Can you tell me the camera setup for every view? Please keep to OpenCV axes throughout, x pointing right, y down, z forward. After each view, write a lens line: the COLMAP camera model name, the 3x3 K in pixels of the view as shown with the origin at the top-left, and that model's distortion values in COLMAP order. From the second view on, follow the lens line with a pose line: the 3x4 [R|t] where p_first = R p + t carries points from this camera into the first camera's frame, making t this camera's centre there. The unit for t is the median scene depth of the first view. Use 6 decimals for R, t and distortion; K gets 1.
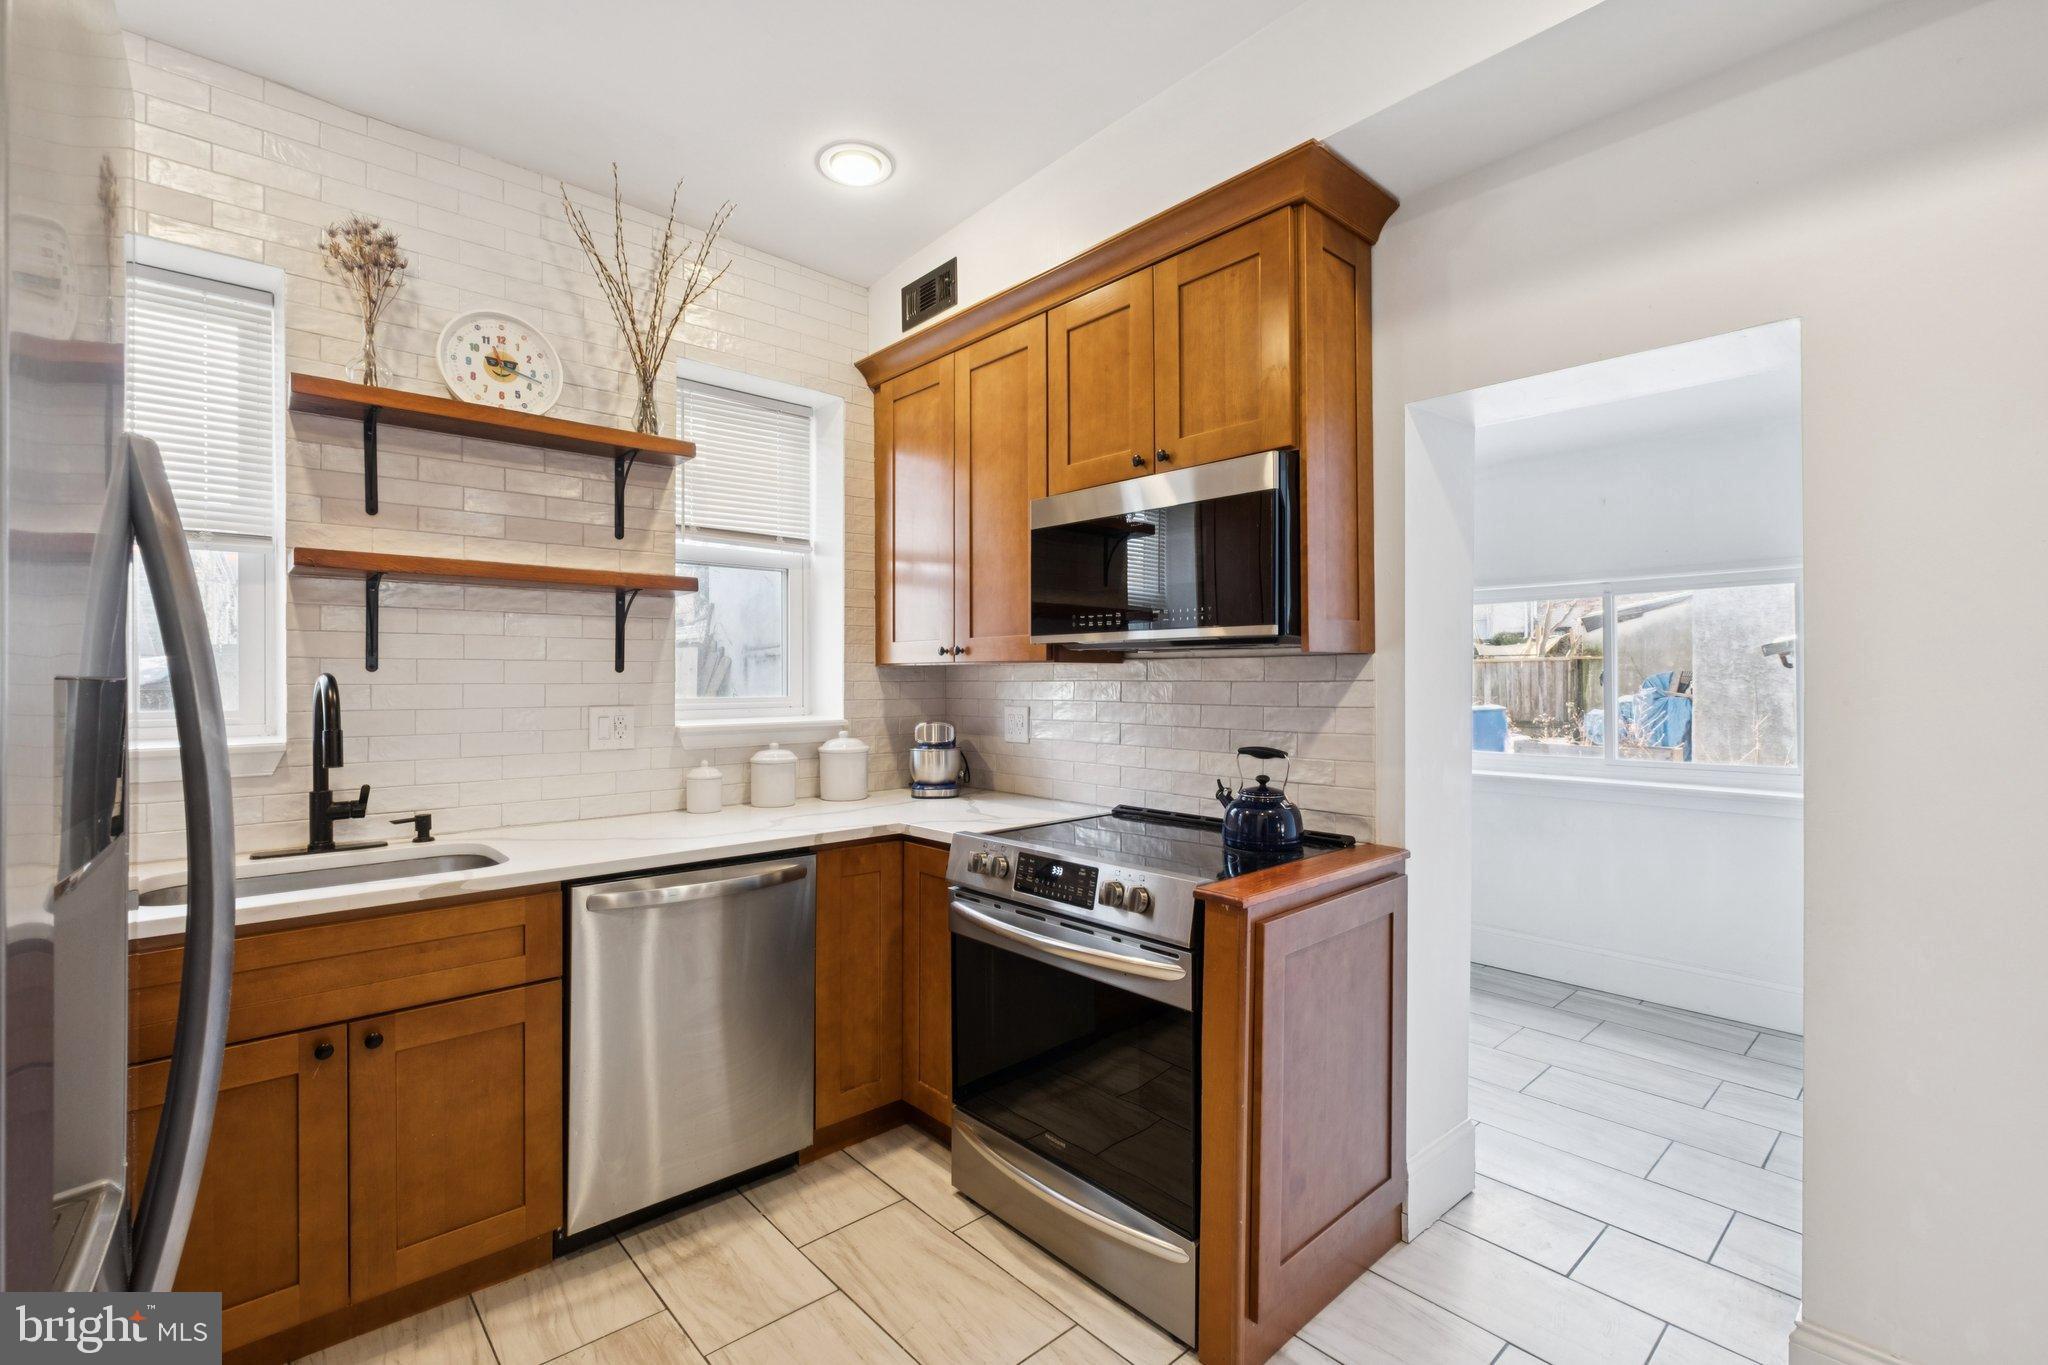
lens RADIAL K [[902.9, 0, 961.7], [0, 902.9, 677.7], [0, 0, 1]] dist [0.001699, 0.000072]
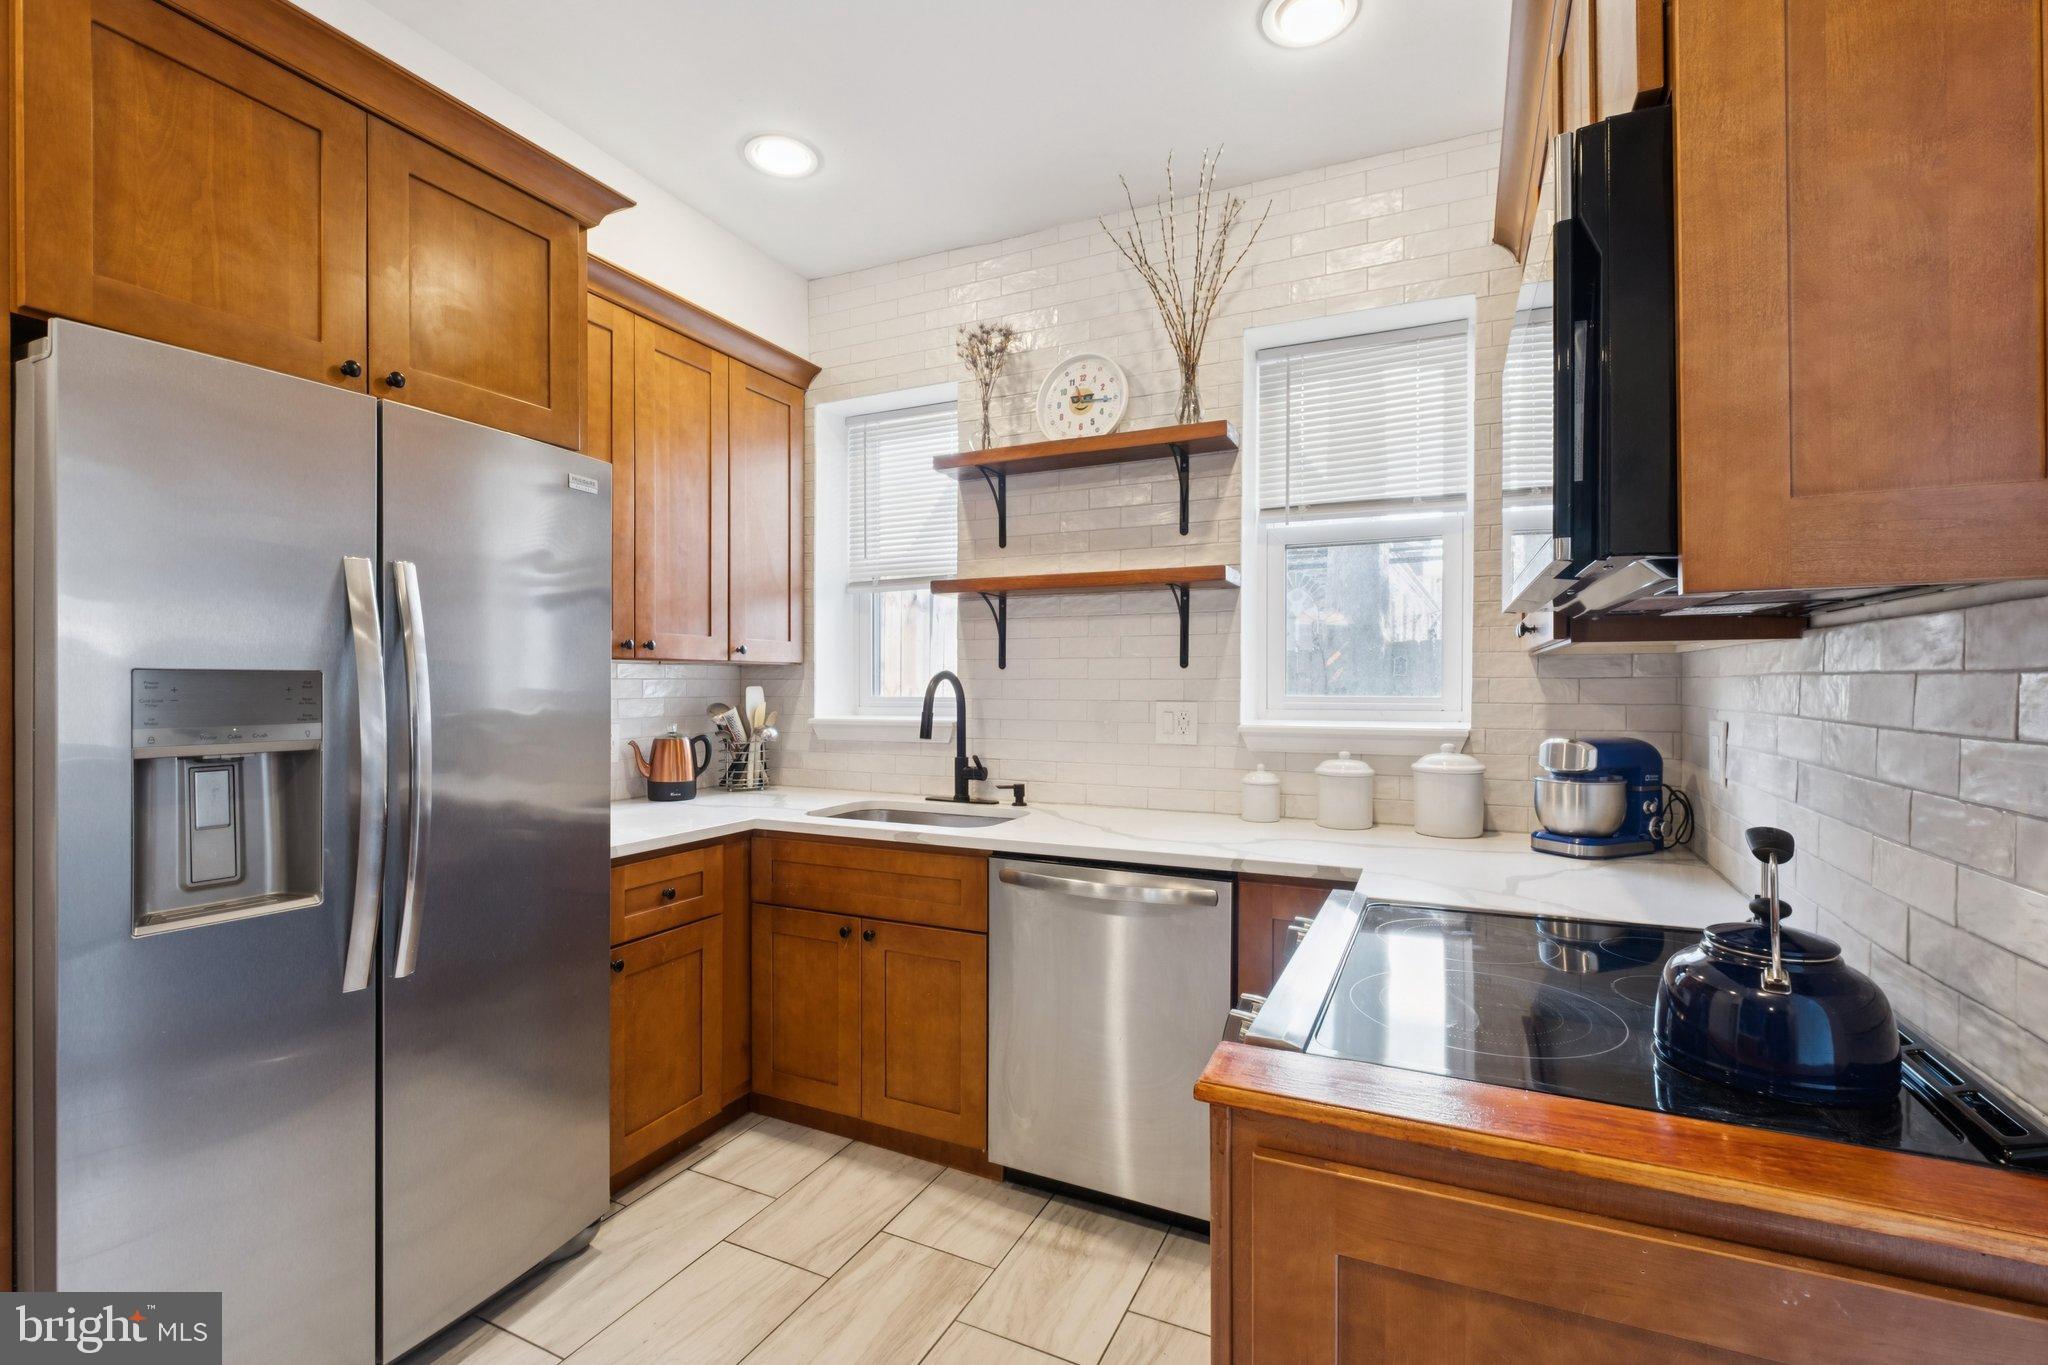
lens RADIAL K [[902.9, 0, 1021.3], [0, 902.9, 683.4], [0, 0, 1]] dist [0.001699, 0.000072]
pose [[0.416772, 0.003911, -0.909003, 0.493760], [-0.000565, 0.999992, 0.004043, 0.007659], [0.909011, -0.001171, 0.416771, 0.451203]]
